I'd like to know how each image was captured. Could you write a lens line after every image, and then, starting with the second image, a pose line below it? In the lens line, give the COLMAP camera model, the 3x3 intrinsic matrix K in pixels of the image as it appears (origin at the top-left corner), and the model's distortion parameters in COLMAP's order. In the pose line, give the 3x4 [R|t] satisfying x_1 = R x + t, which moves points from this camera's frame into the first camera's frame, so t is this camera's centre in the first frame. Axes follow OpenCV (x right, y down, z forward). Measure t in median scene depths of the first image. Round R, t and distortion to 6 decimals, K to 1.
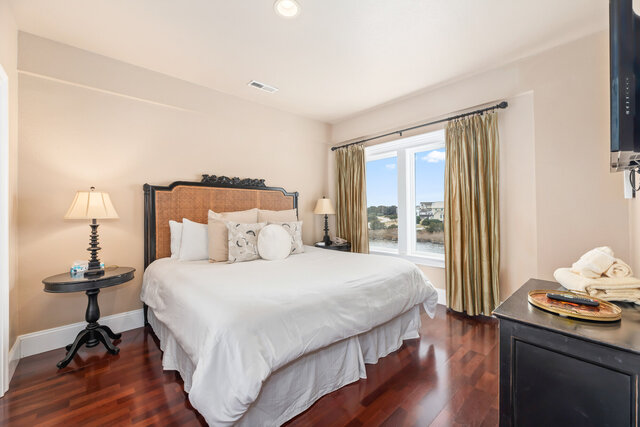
lens RADIAL K [[262.2, 0, 322.3], [0, 262.2, 213.4], [0, 0, 1]] dist [-0.001173, -0.000296]
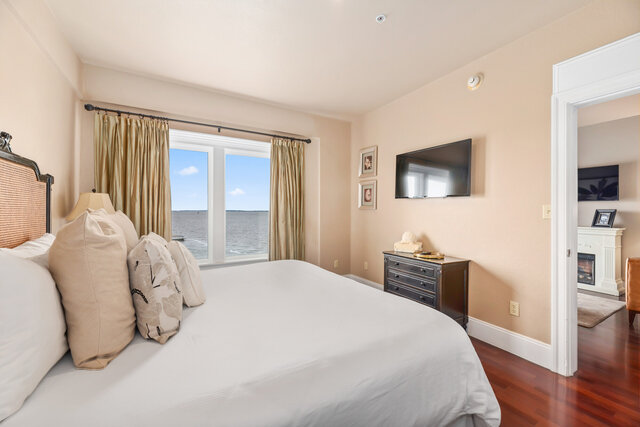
lens RADIAL K [[262.2, 0, 322.3], [0, 262.2, 213.4], [0, 0, 1]] dist [-0.001173, -0.000296]
pose [[0.211986, 0.008423, 0.977236, -0.499056], [0.005767, 0.999935, -0.009869, -0.002602], [-0.977256, 0.007728, 0.211924, 0.450524]]
